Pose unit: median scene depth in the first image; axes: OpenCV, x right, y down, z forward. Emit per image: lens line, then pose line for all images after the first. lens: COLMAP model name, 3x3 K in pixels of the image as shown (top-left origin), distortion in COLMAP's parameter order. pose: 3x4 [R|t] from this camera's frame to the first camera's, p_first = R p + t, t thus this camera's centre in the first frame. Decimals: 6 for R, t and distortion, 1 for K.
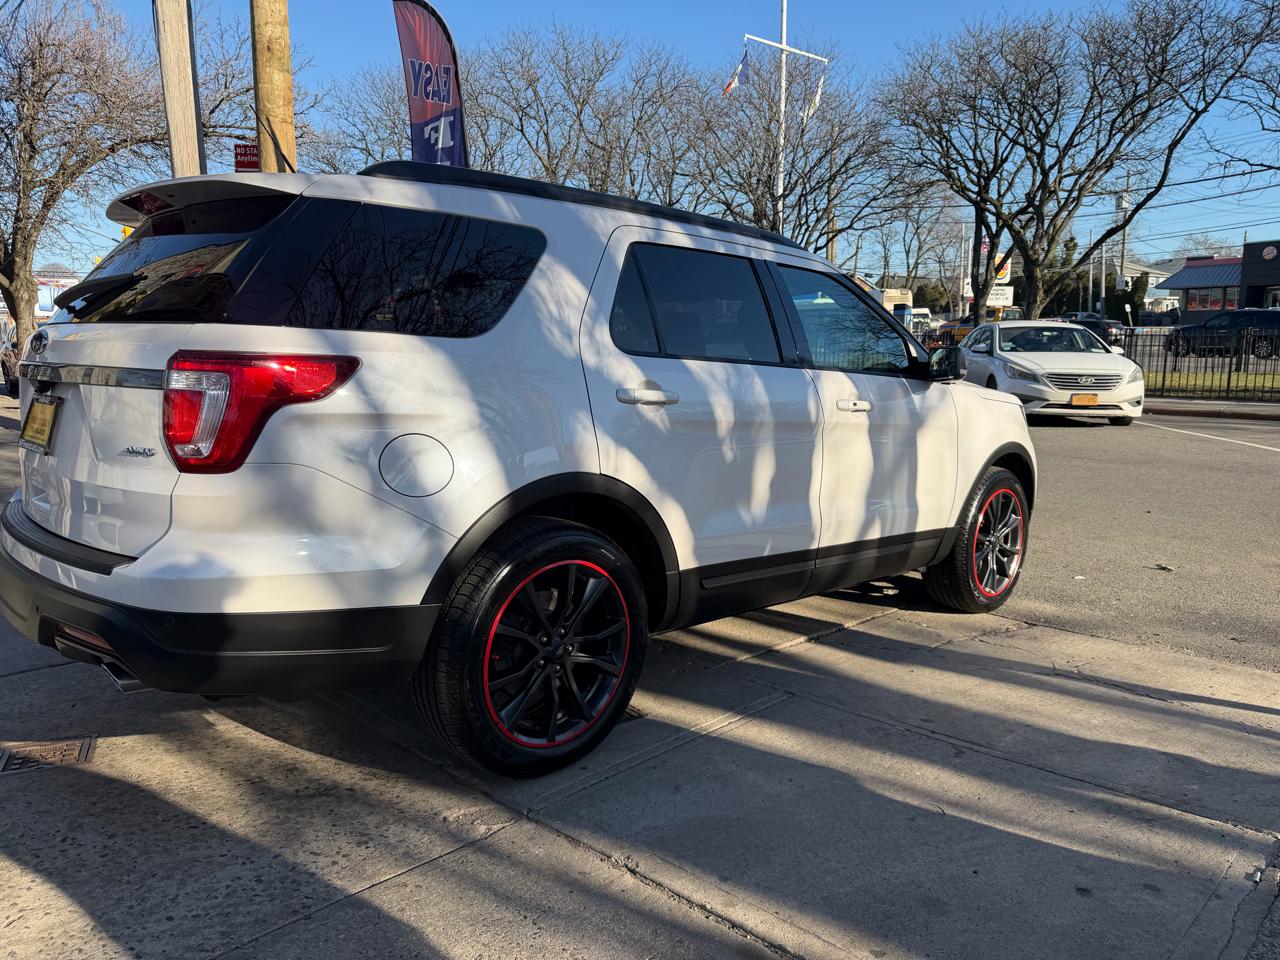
lens RADIAL K [[904.9, 0, 641.5], [0, 904.9, 505.3], [0, 0, 1]] dist [0.014751, -0.021842]
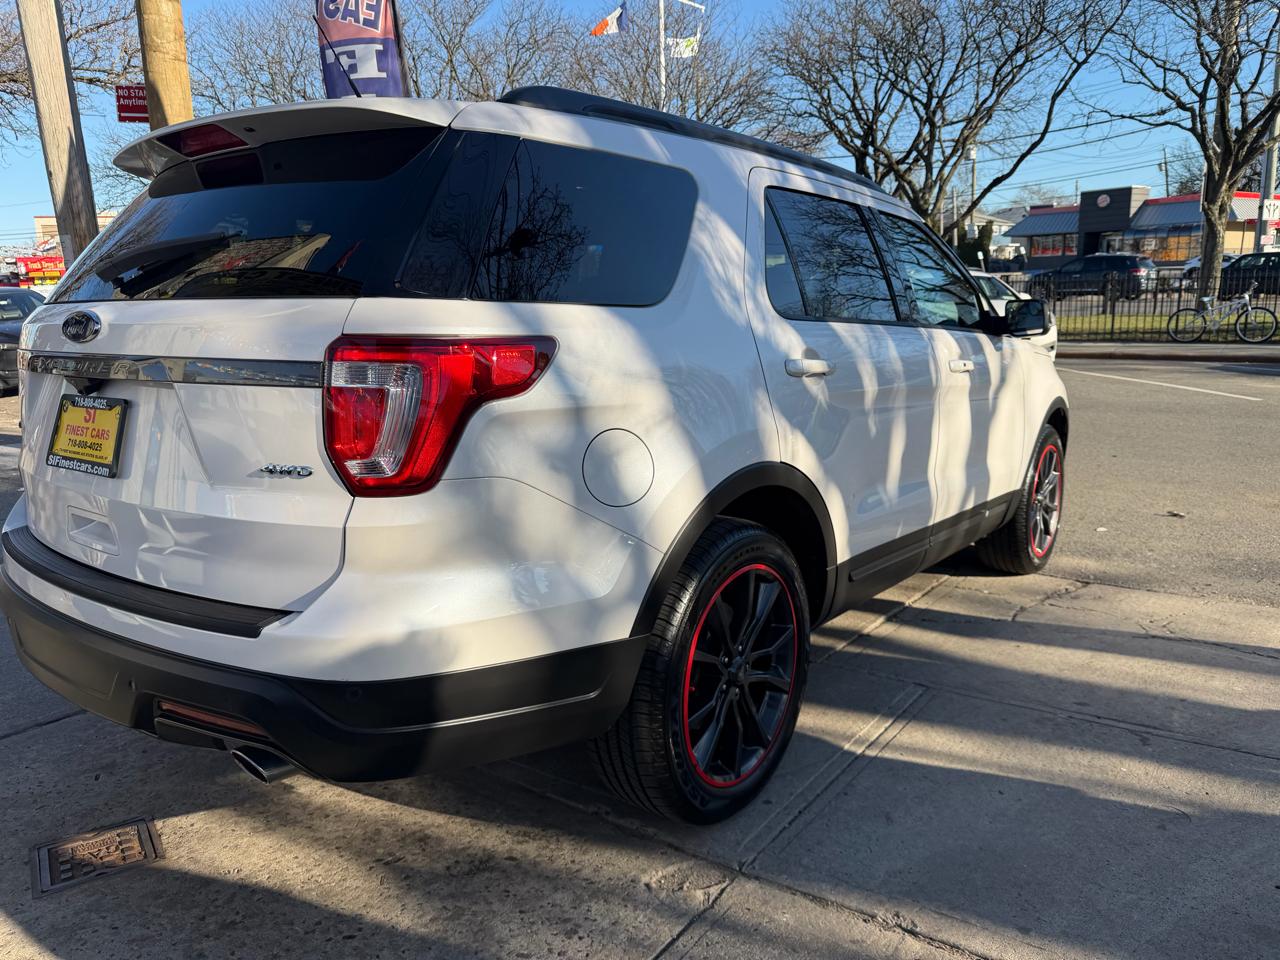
lens RADIAL K [[911.9, 0, 647.6], [0, 911.9, 498.1], [0, 0, 1]] dist [-0.002978, -0.007549]
pose [[0.988459, -0.056370, 0.140607, -0.270780], [0.051000, 0.997836, 0.041508, -0.039478], [-0.142643, -0.033858, 0.989195, 0.156860]]
